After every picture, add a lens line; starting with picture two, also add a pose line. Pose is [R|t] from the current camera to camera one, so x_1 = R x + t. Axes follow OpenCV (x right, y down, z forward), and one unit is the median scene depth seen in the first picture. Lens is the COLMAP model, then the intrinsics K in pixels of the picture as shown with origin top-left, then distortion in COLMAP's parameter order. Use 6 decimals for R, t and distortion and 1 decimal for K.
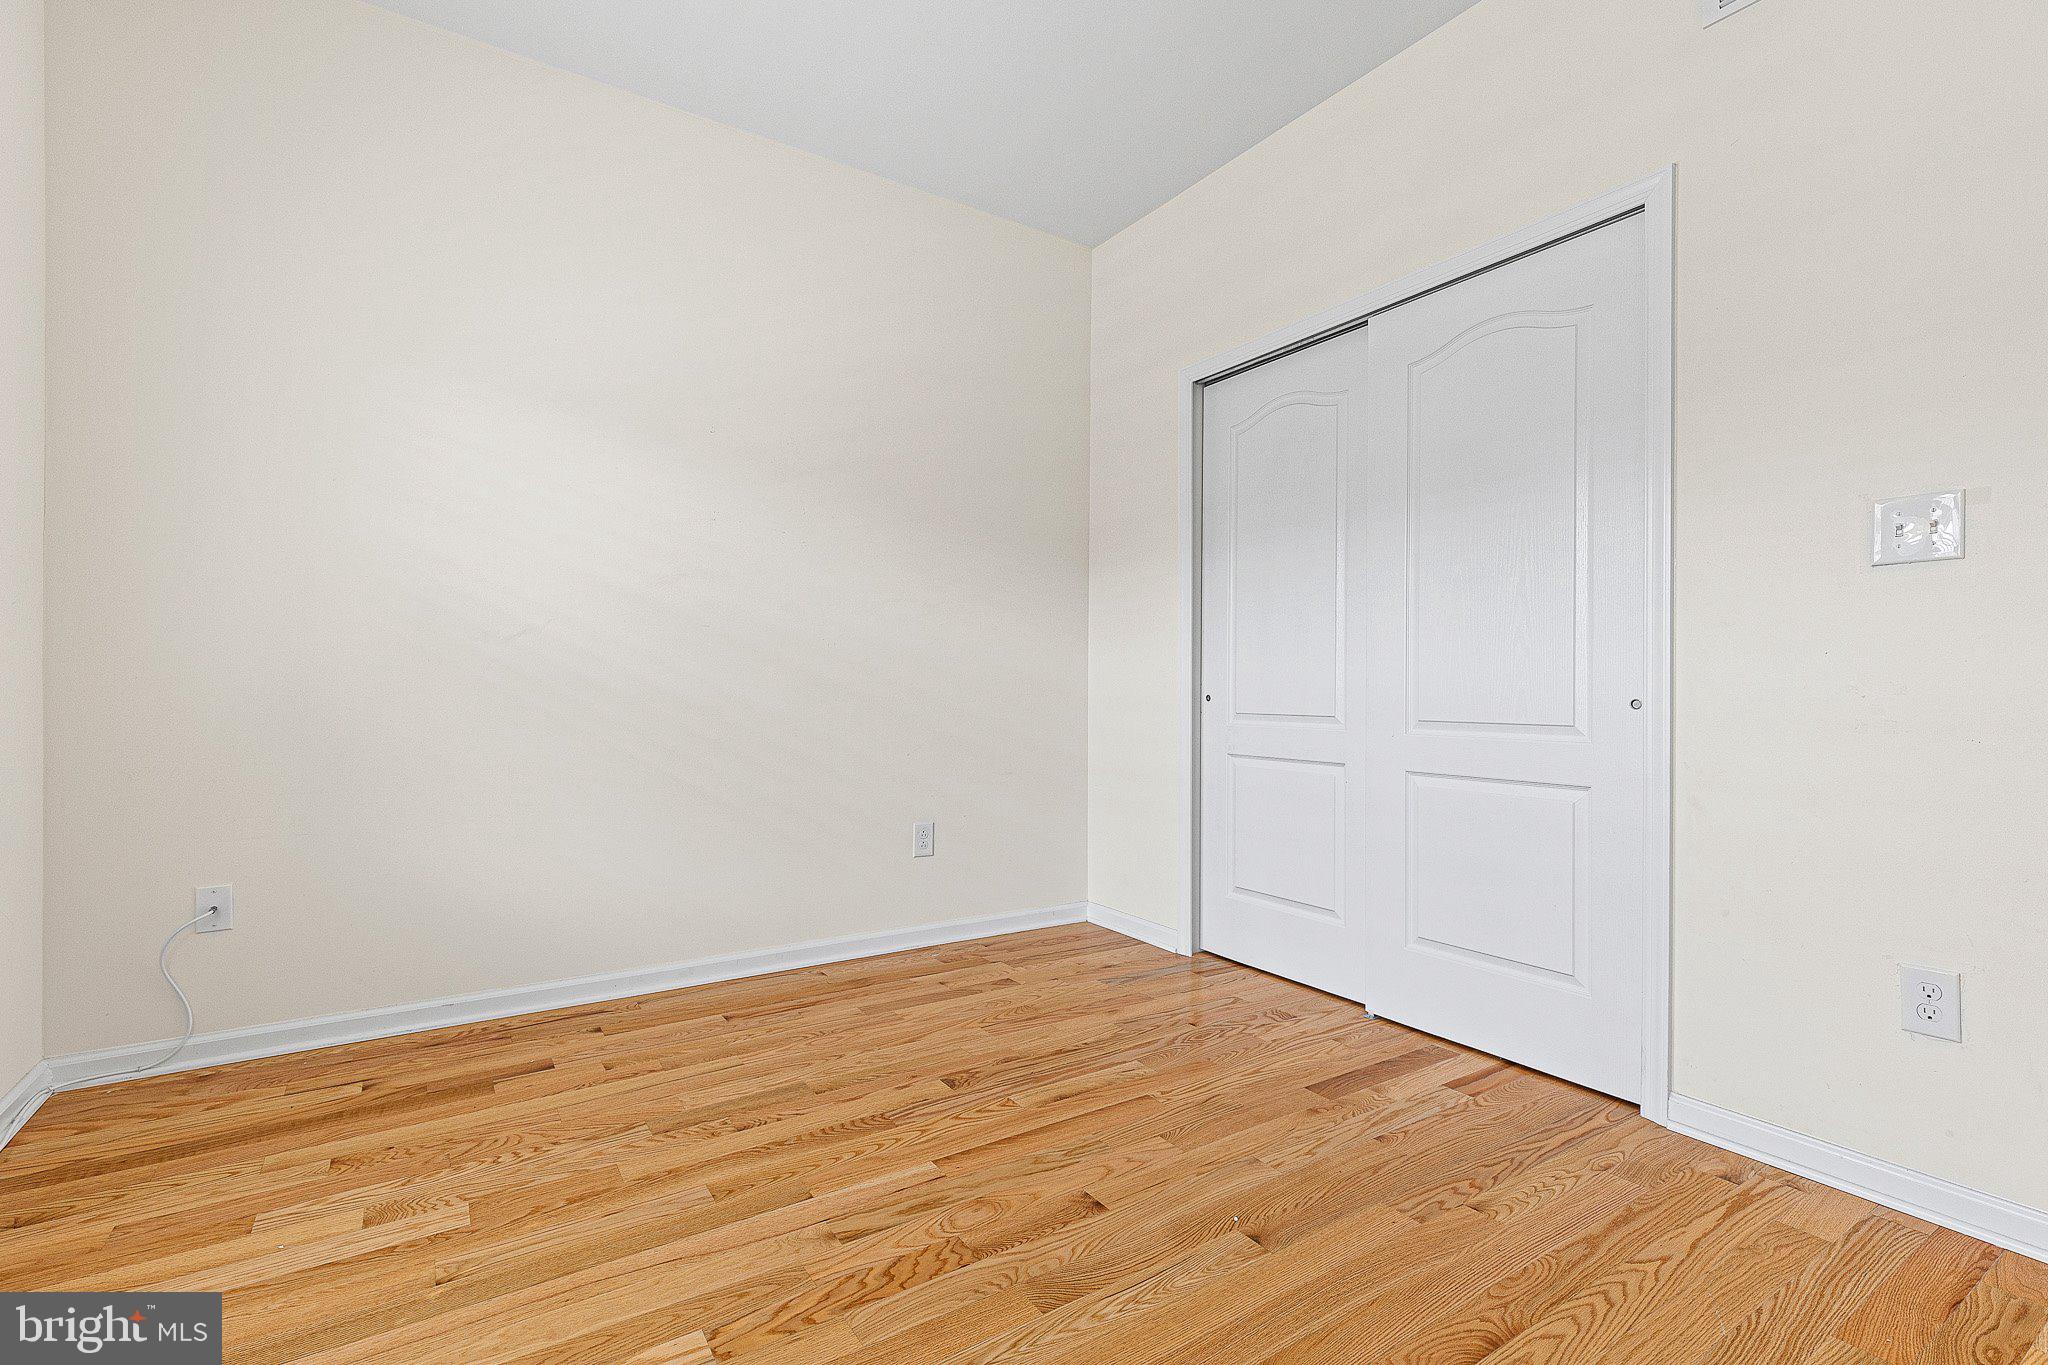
lens RADIAL K [[906.5, 0, 1024.5], [0, 906.5, 683.5], [0, 0, 1]] dist [0.003999, -0.000064]
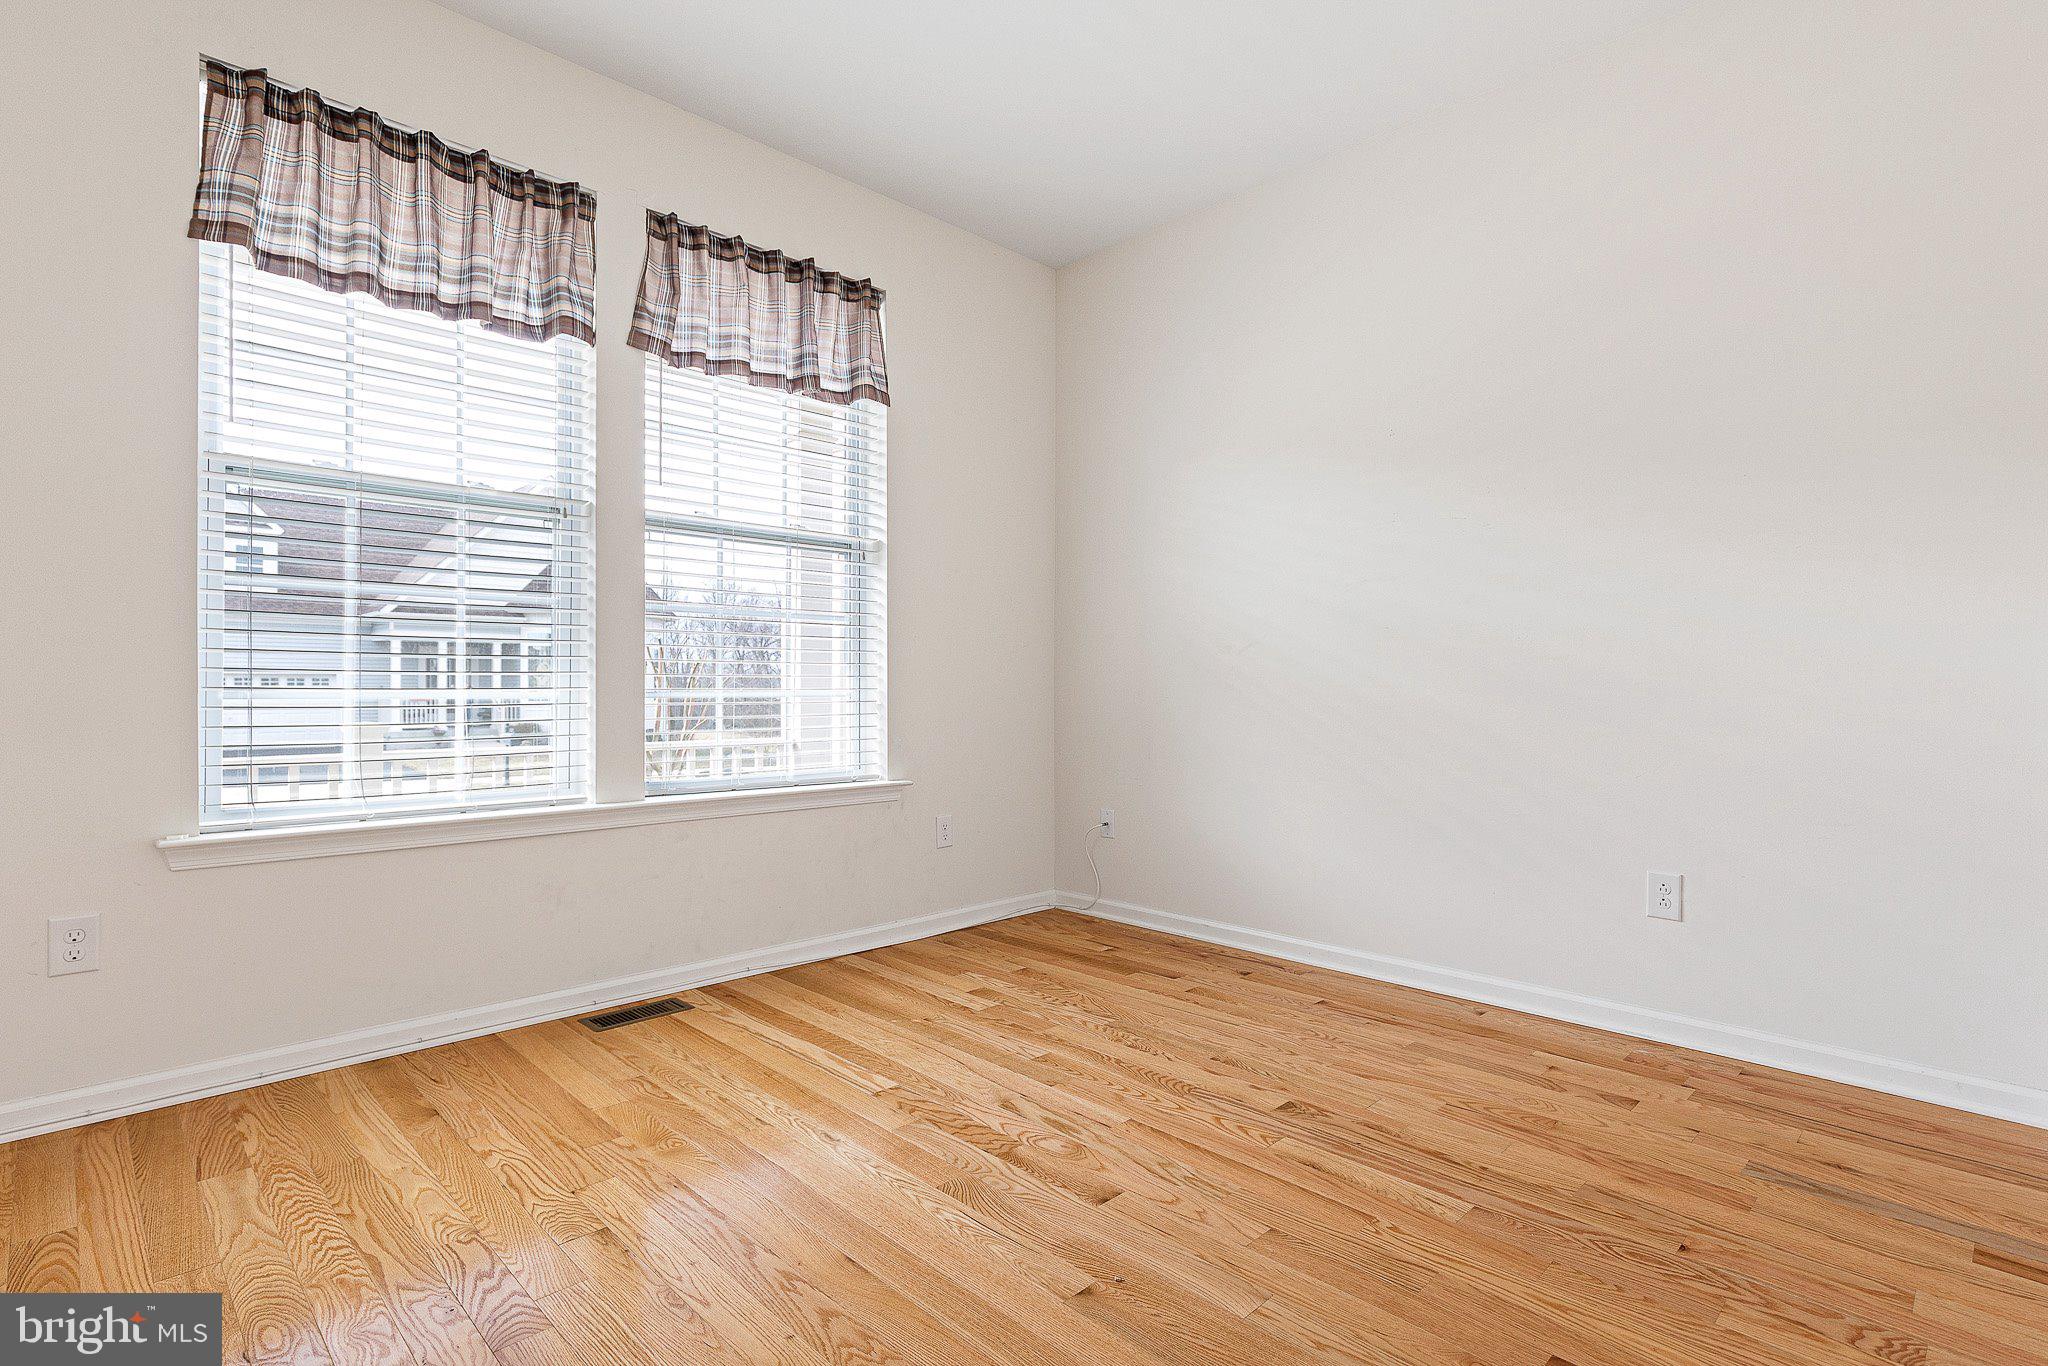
lens RADIAL K [[942.8, 0, 1022.1], [0, 942.8, 677.8], [0, 0, 1]] dist [-0.002490, 0.000144]
pose [[0.231070, -0.013918, -0.972837, 0.770045], [0.002503, 0.999903, -0.013710, 0.006230], [0.972934, 0.000733, 0.231083, 0.475969]]
